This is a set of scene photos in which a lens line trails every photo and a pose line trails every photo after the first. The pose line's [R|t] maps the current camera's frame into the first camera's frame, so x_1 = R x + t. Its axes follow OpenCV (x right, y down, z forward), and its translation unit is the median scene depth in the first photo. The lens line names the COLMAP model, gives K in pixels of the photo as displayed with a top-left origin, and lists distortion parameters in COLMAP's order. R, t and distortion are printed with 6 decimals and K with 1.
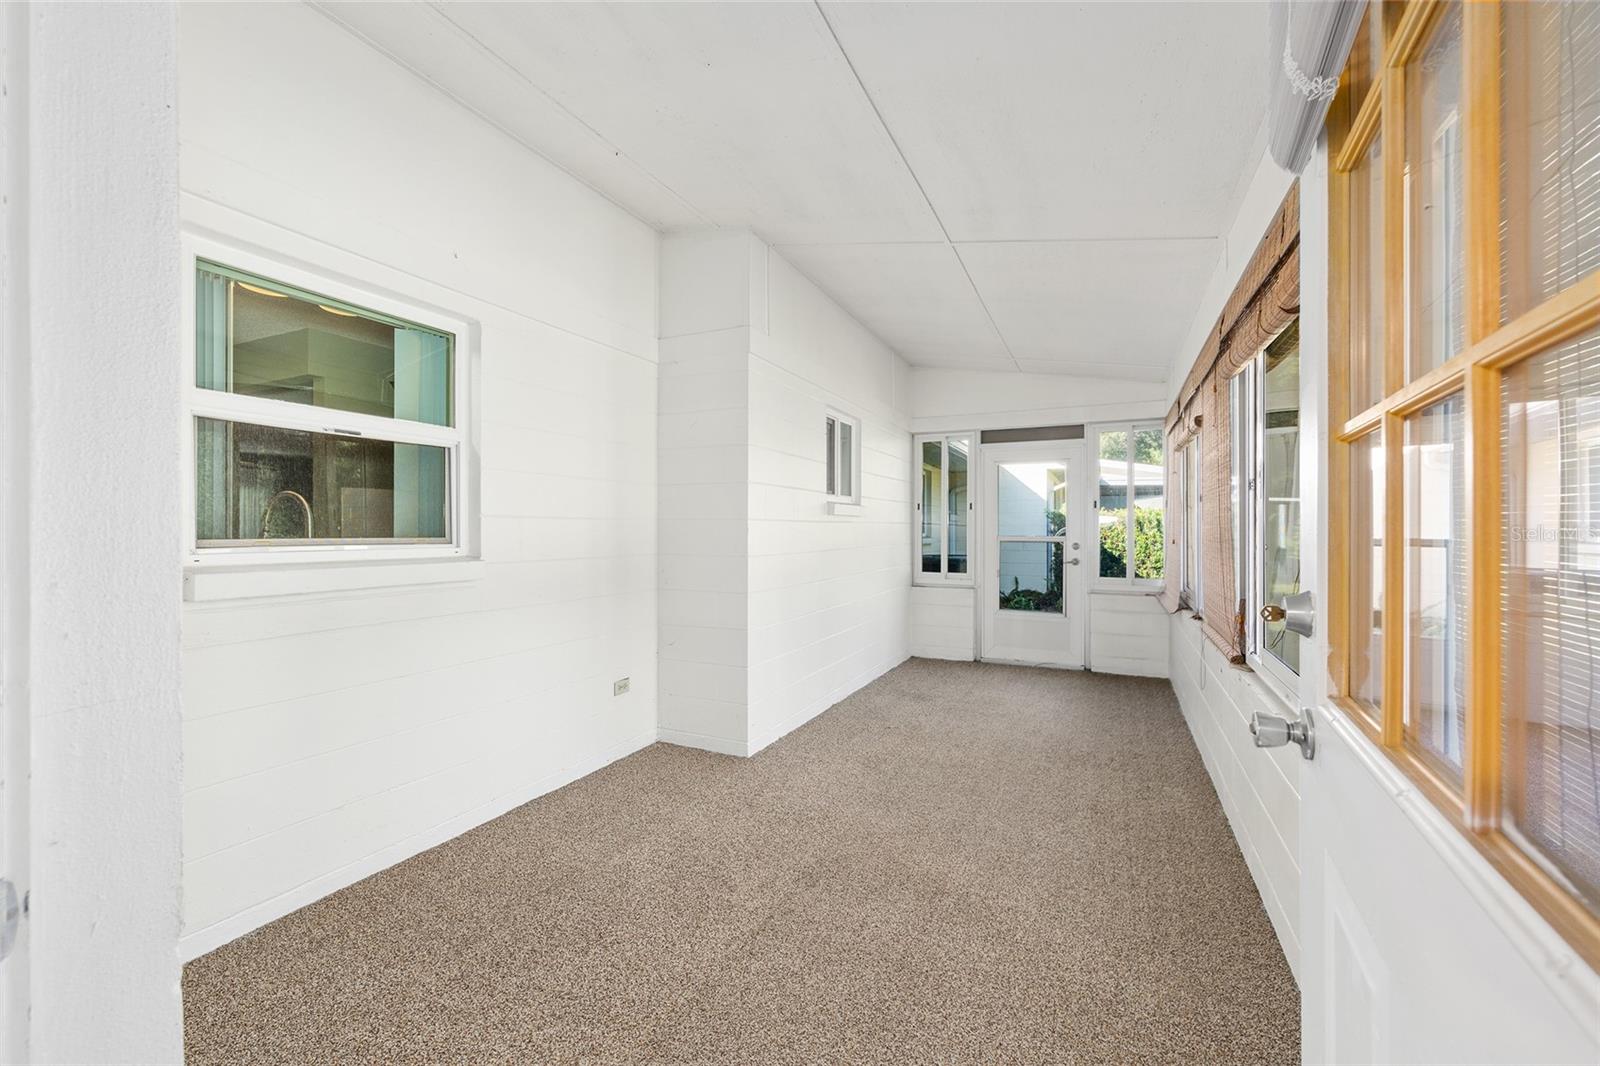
lens RADIAL K [[643.7, 0, 823.9], [0, 643.7, 526.0], [0, 0, 1]] dist [-0.002401, 0.001700]
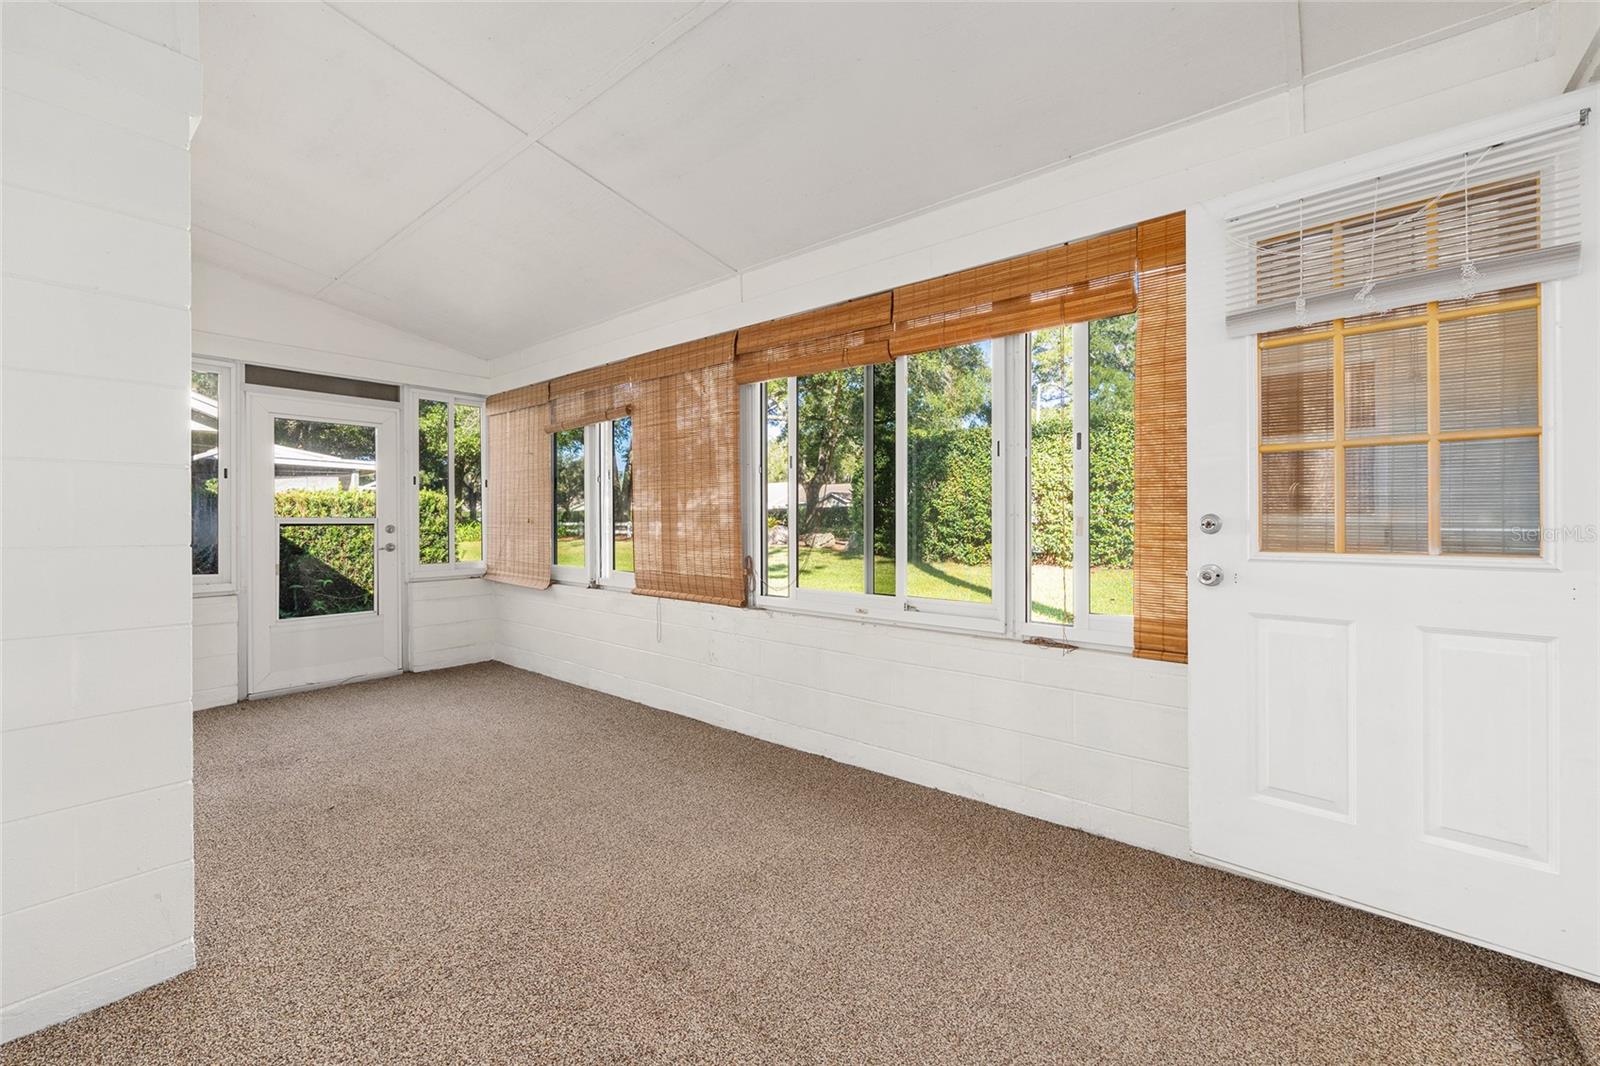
lens RADIAL K [[643.7, 0, 791.3], [0, 643.7, 524.2], [0, 0, 1]] dist [-0.002401, 0.001700]
pose [[0.262204, -0.008184, 0.964978, -0.399153], [-0.001428, 0.999960, 0.008869, 0.024583], [-0.965012, -0.003703, 0.262181, 0.394113]]
